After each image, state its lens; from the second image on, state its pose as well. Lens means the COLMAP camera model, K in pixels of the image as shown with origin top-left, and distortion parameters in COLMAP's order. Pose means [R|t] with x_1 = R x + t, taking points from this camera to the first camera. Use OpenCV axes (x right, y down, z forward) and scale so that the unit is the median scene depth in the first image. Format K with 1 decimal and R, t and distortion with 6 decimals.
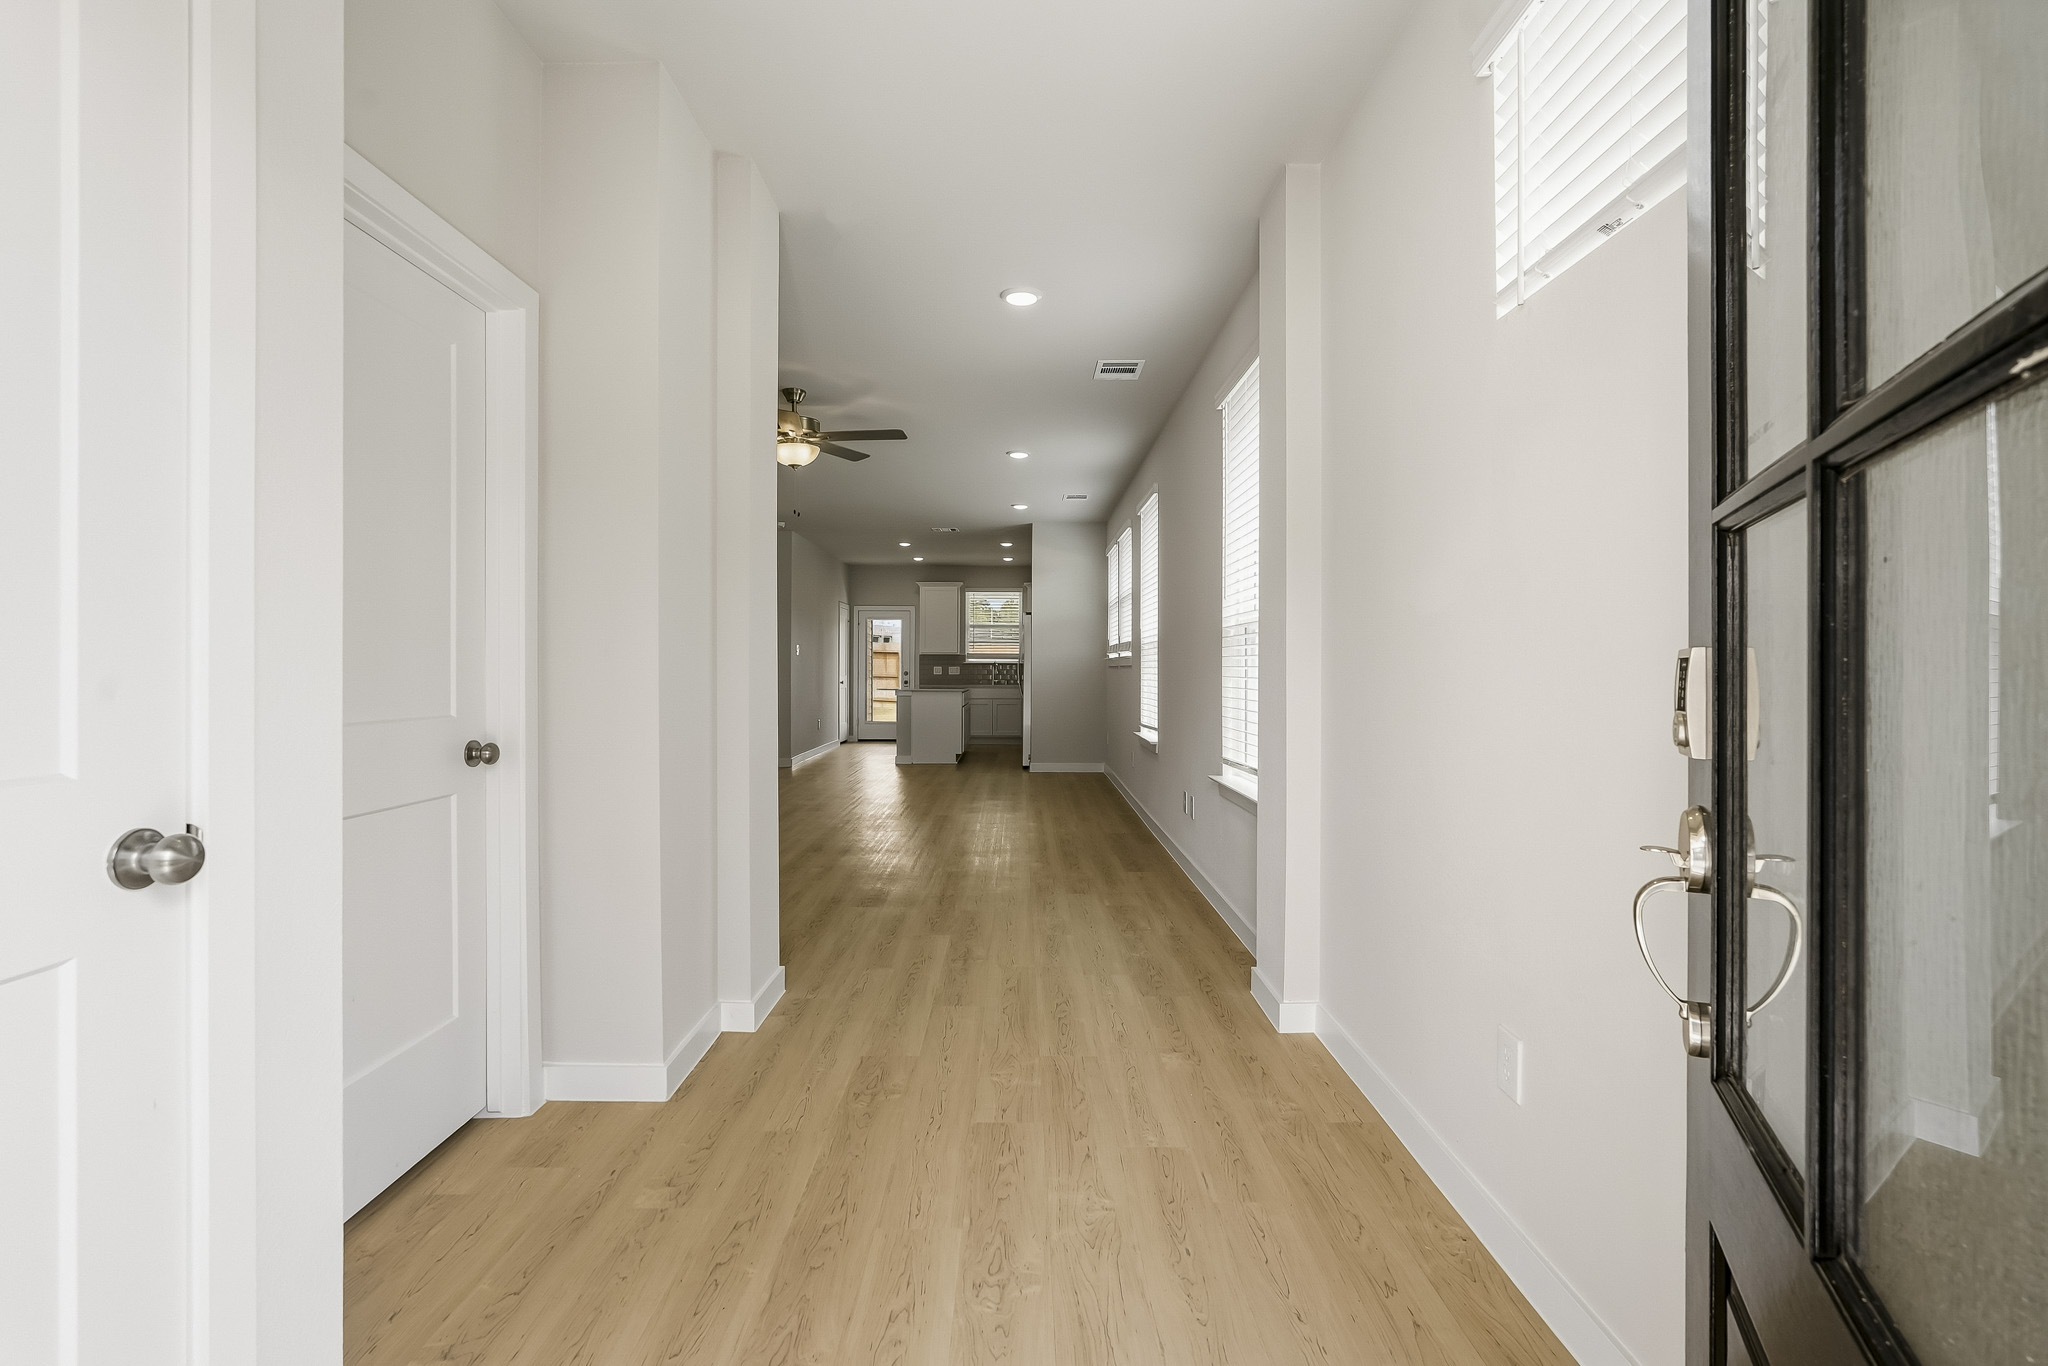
lens RADIAL K [[902.0, 0, 1024.1], [0, 902.0, 668.9], [0, 0, 1]] dist [-0.009790, 0.000958]
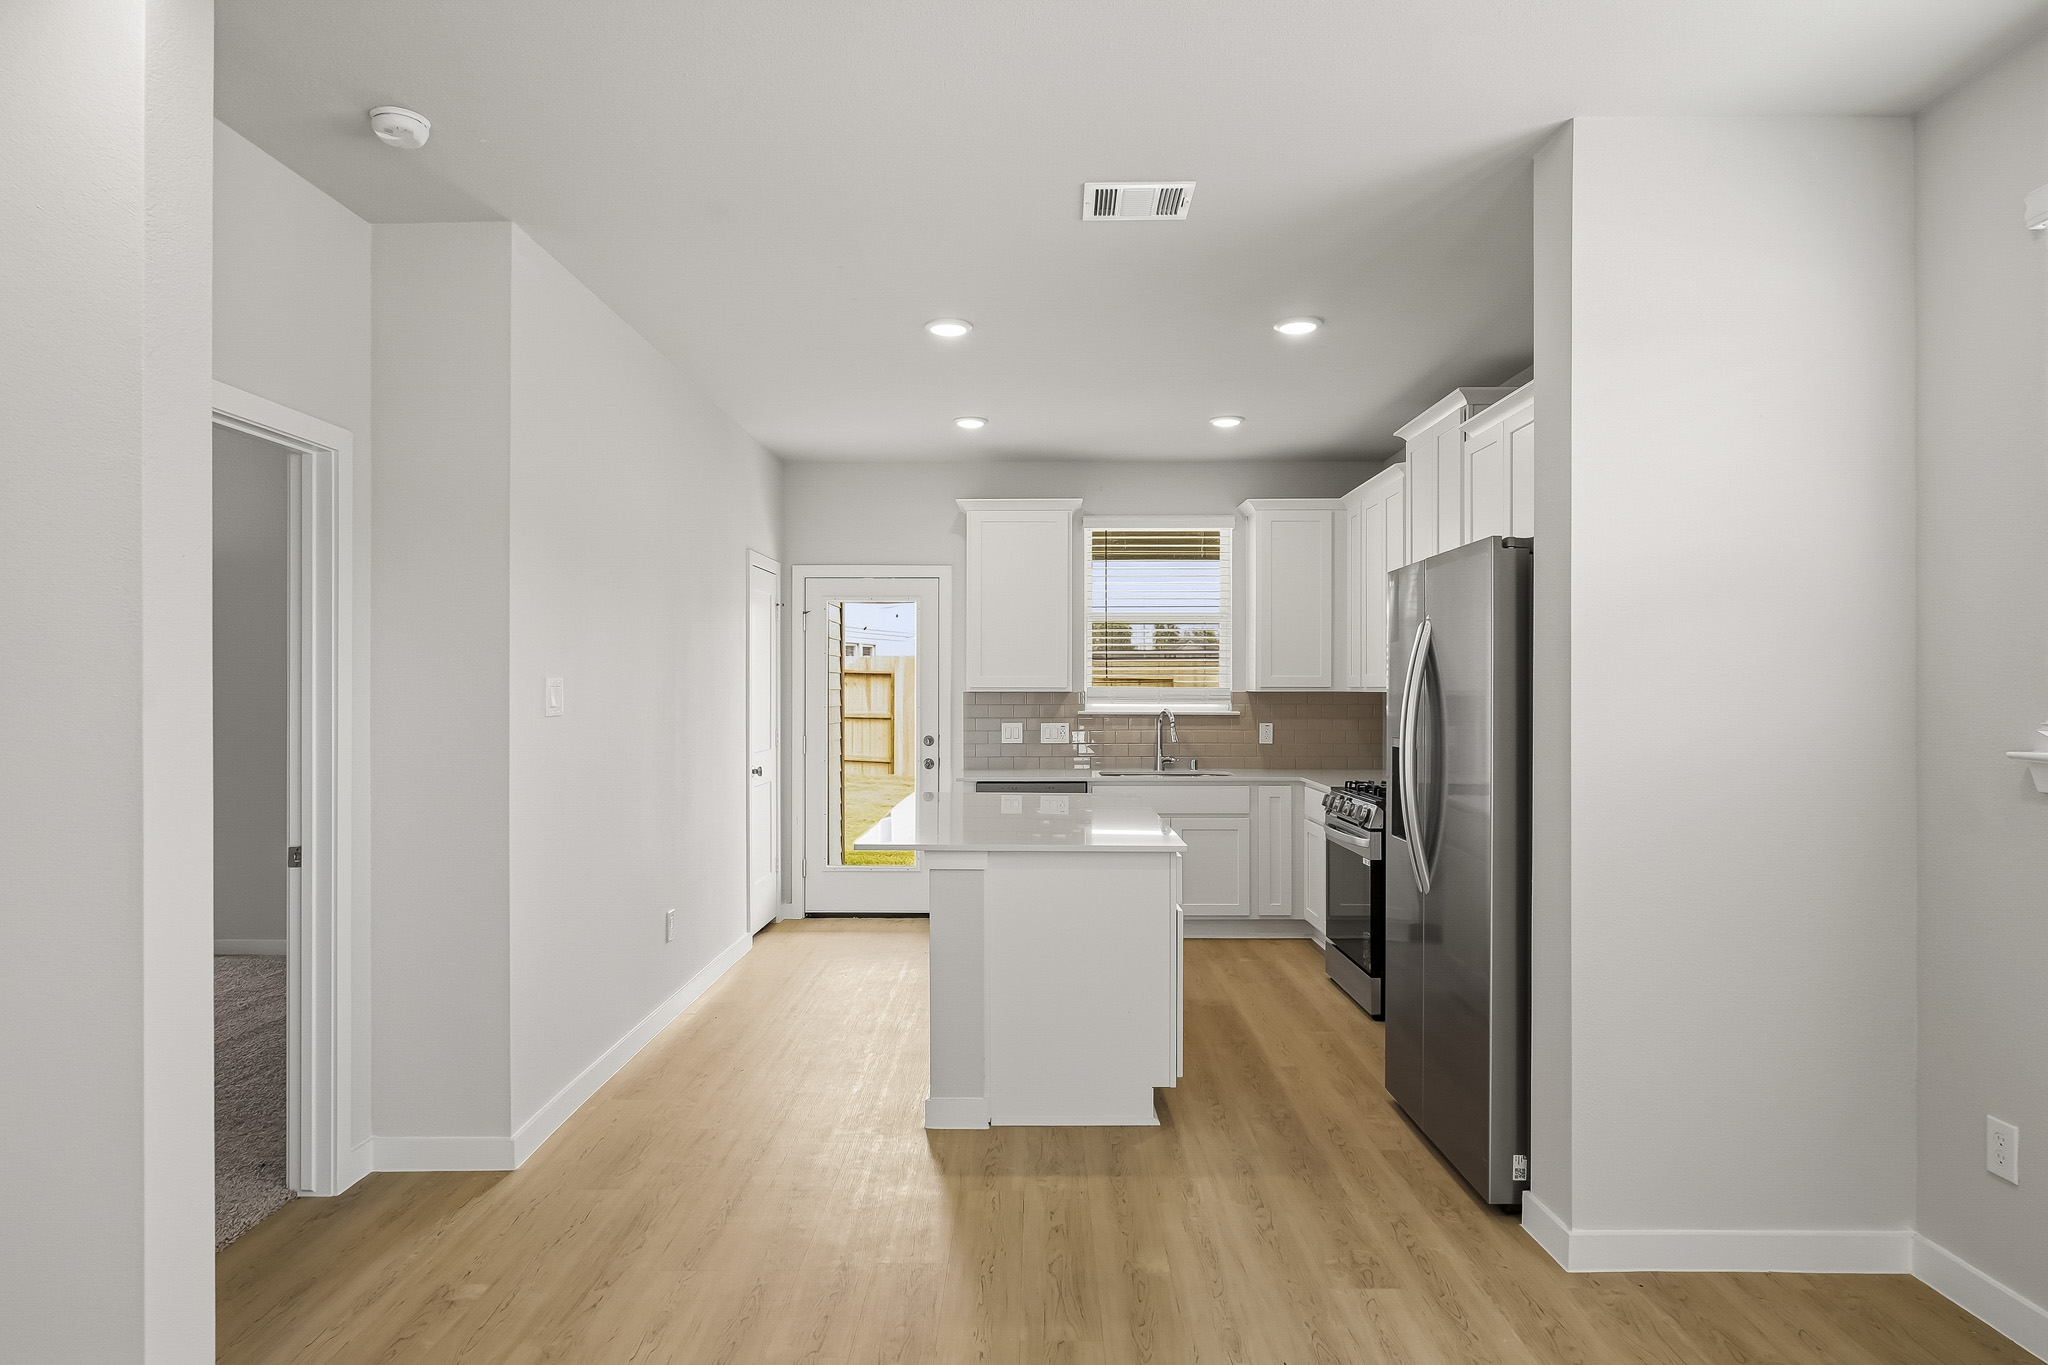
lens RADIAL K [[1165.1, 0, 1031.2], [0, 1165.1, 676.9], [0, 0, 1]] dist [0.000409, -0.002546]
pose [[0.999960, -0.000760, -0.008920, -0.083336], [0.000678, 0.999958, -0.009187, -0.017580], [0.008927, 0.009181, 0.999918, 0.505314]]
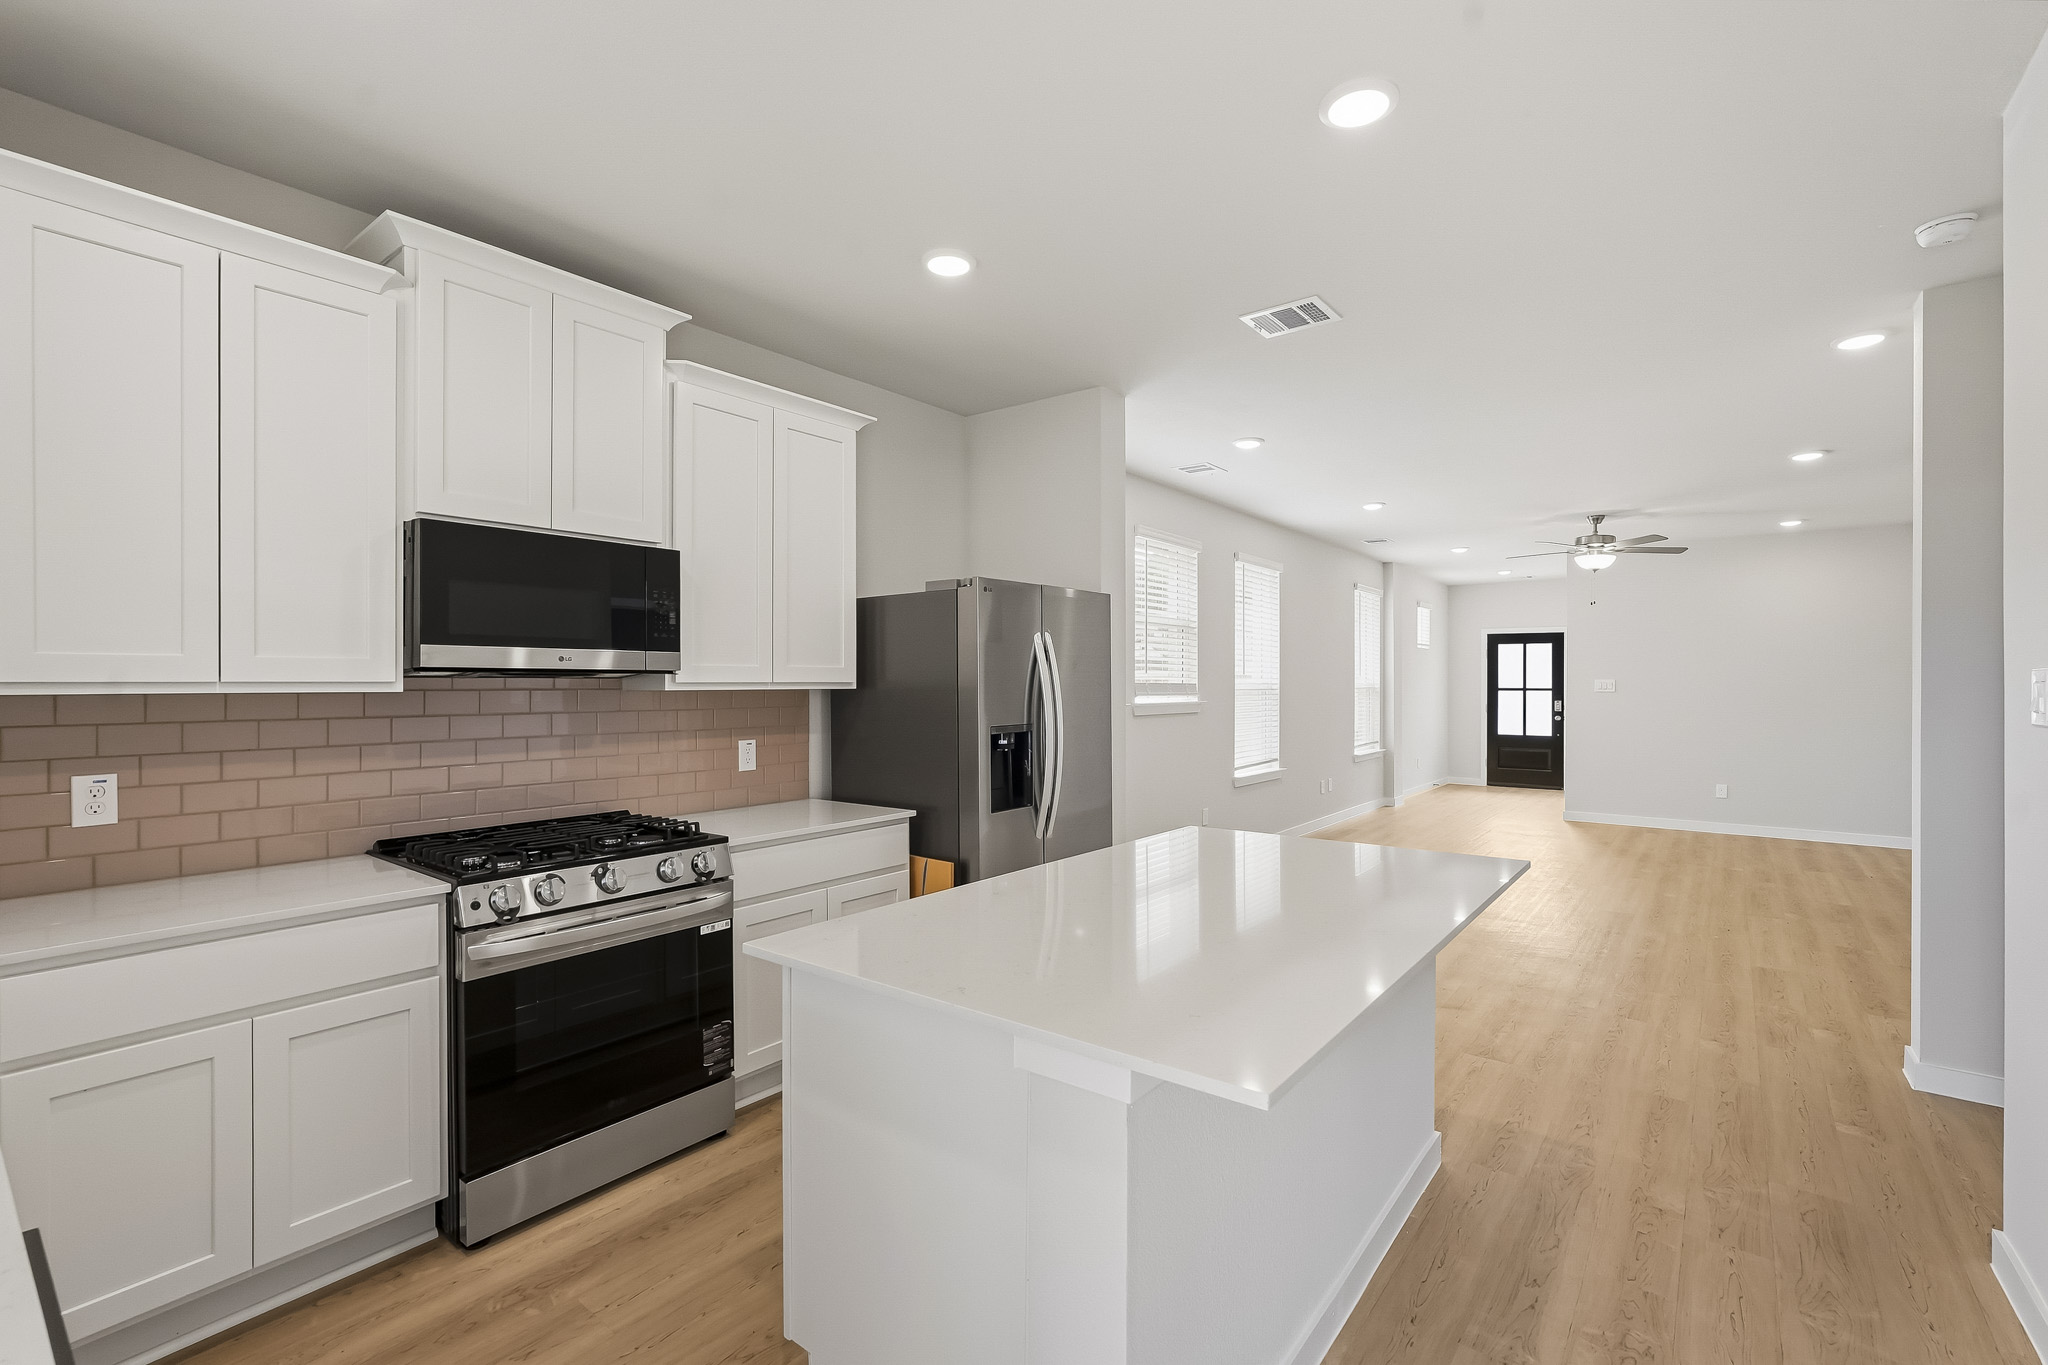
lens RADIAL K [[902.0, 0, 1019.8], [0, 902.0, 684.7], [0, 0, 1]] dist [-0.009790, 0.000958]
pose [[-0.783176, 0.001043, 0.621800, -0.156096], [0.002003, 0.999998, 0.000845, -0.016987], [-0.621797, 0.001908, -0.783176, 0.962932]]
